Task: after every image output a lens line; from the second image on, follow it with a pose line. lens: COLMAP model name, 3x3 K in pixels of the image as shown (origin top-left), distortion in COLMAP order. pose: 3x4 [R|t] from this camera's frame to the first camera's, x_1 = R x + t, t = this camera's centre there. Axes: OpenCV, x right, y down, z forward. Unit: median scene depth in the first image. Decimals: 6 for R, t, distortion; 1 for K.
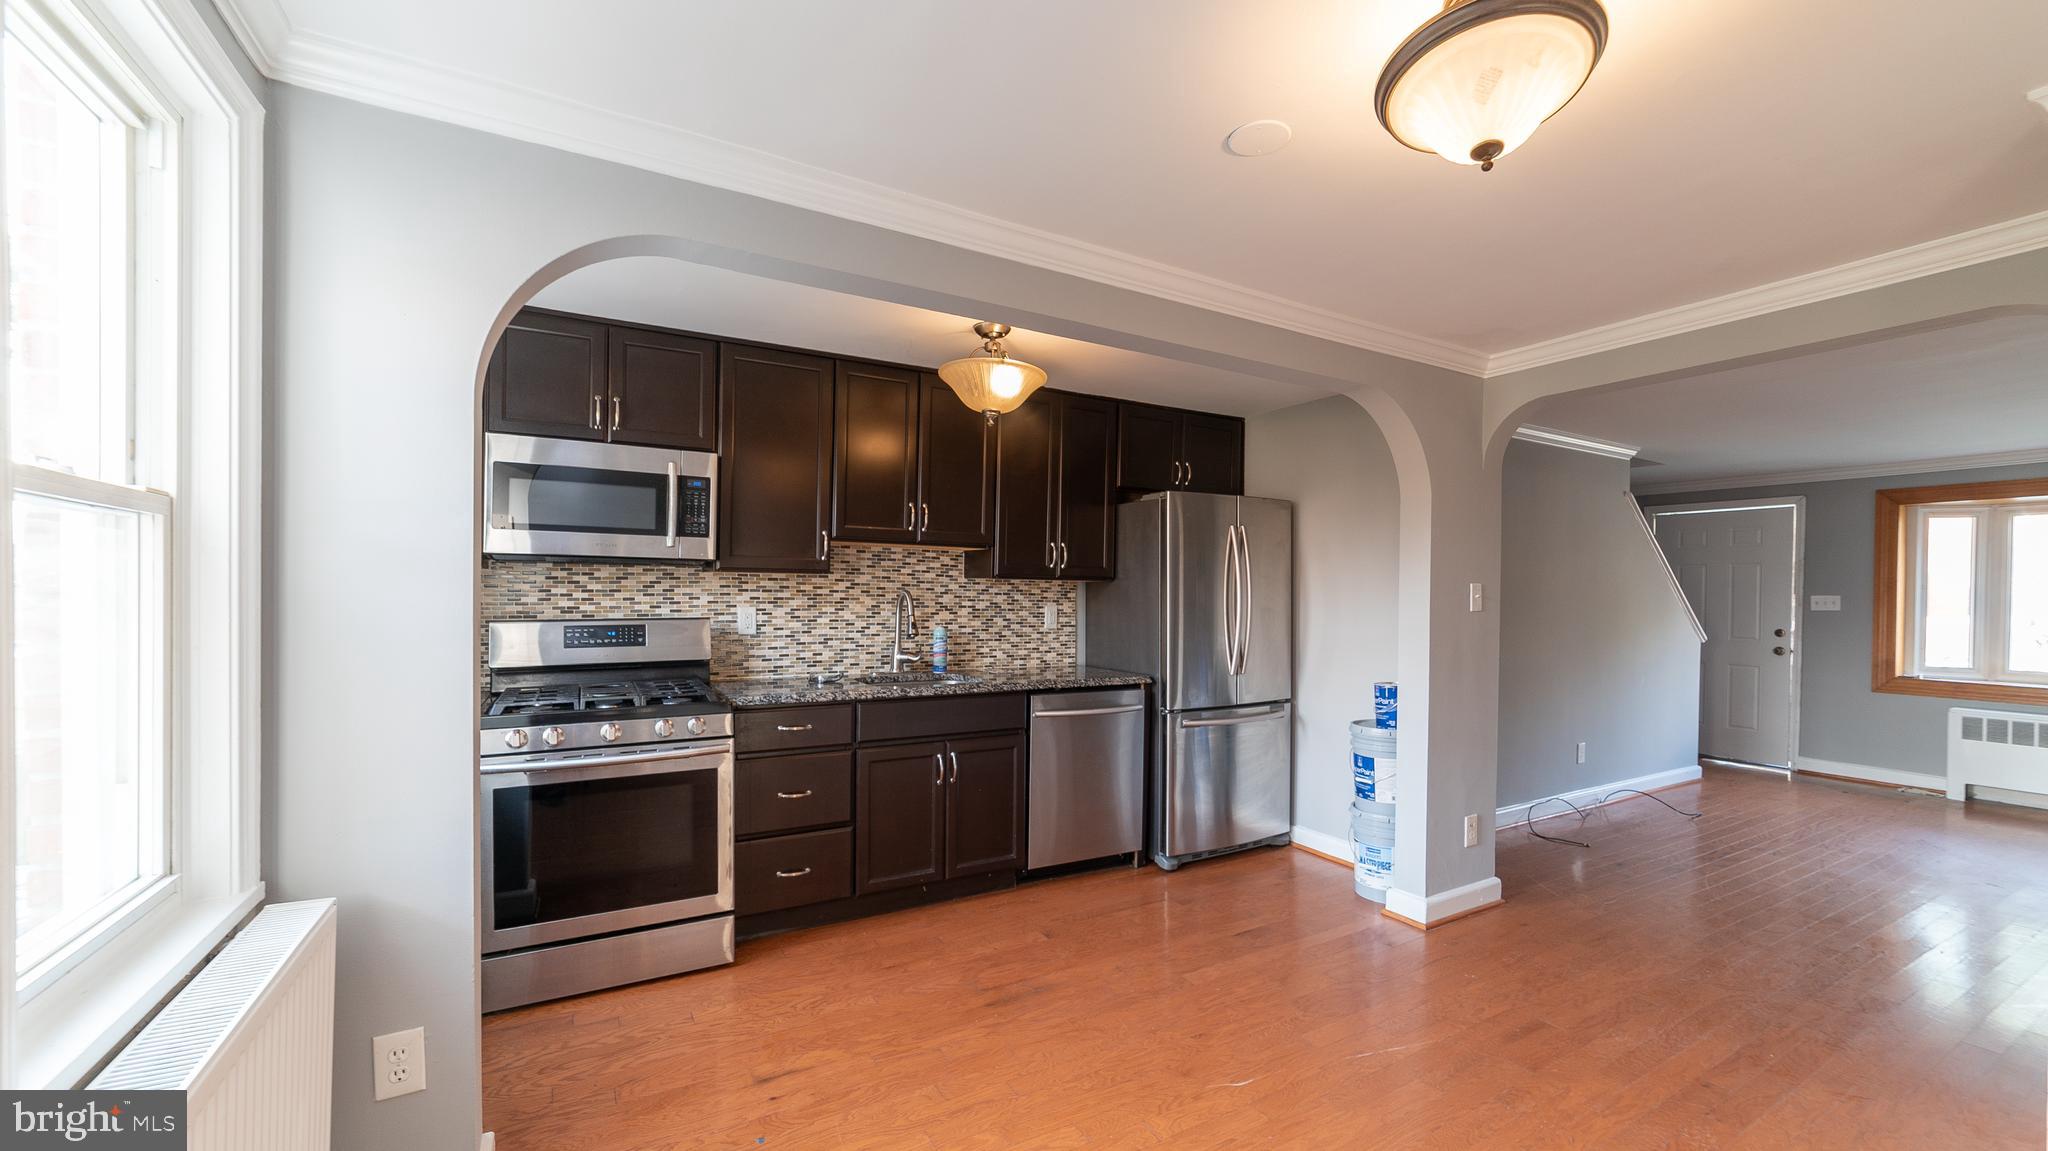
lens RADIAL K [[811.7, 0, 1017.0], [0, 811.7, 588.7], [0, 0, 1]] dist [-0.008493, 0.002550]
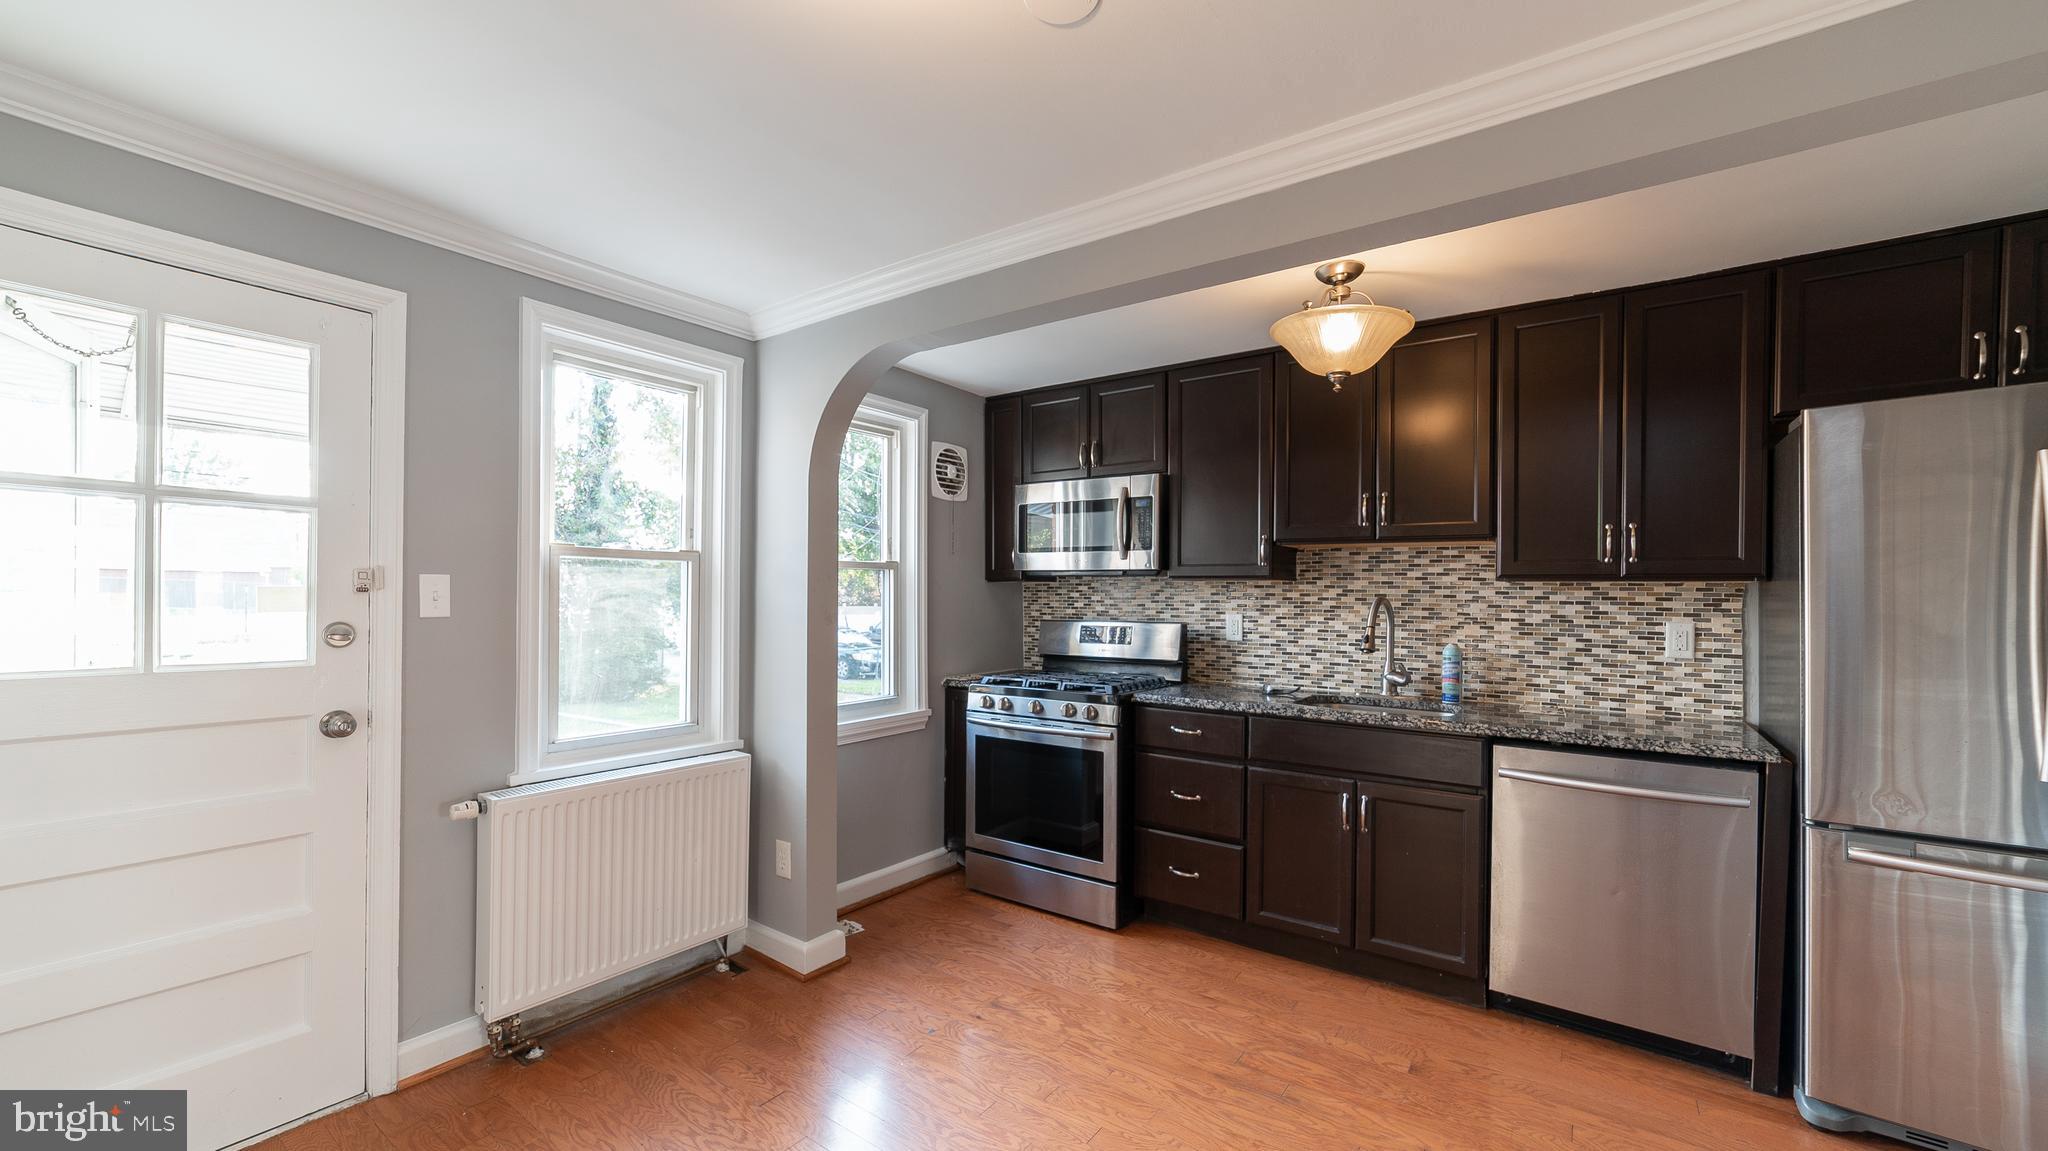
lens RADIAL K [[811.7, 0, 1018.2], [0, 811.7, 594.2], [0, 0, 1]] dist [-0.008493, 0.002550]
pose [[0.411472, -0.007620, -0.911390, 0.480474], [-0.001998, 0.999955, -0.009263, 0.007314], [0.911420, 0.005632, 0.411439, 0.323340]]
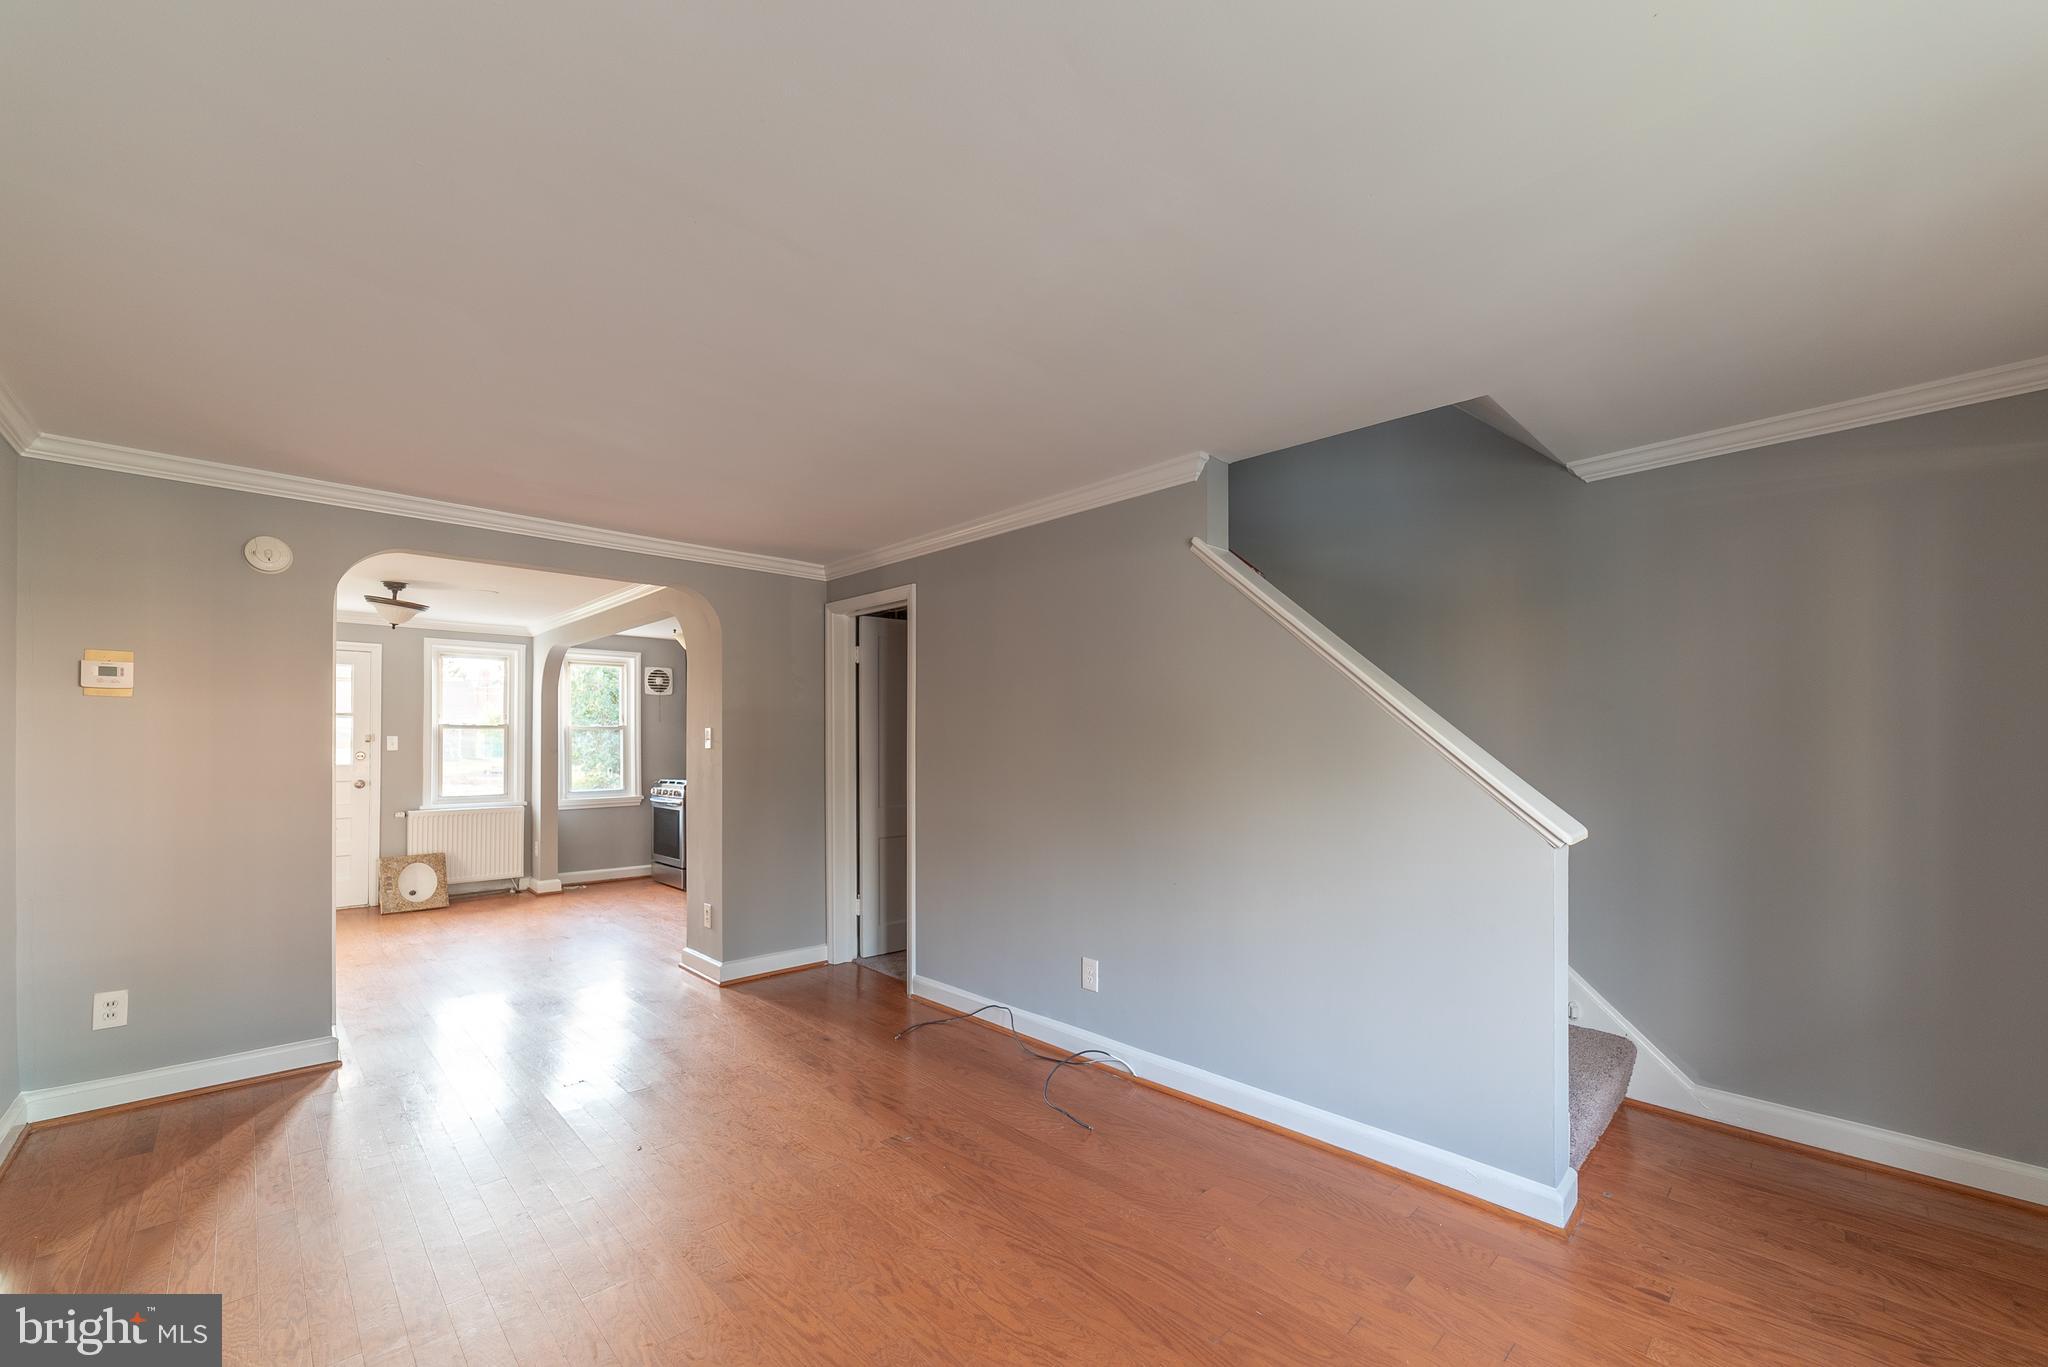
lens RADIAL K [[820.3, 0, 988.7], [0, 820.3, 735.6], [0, 0, 1]] dist [0.002793, 0.000061]
pose [[0.229269, -0.019155, -0.973175, 1.843925], [0.008122, 0.999809, -0.017766, 0.029907], [0.973329, -0.003831, 0.229381, 1.051227]]
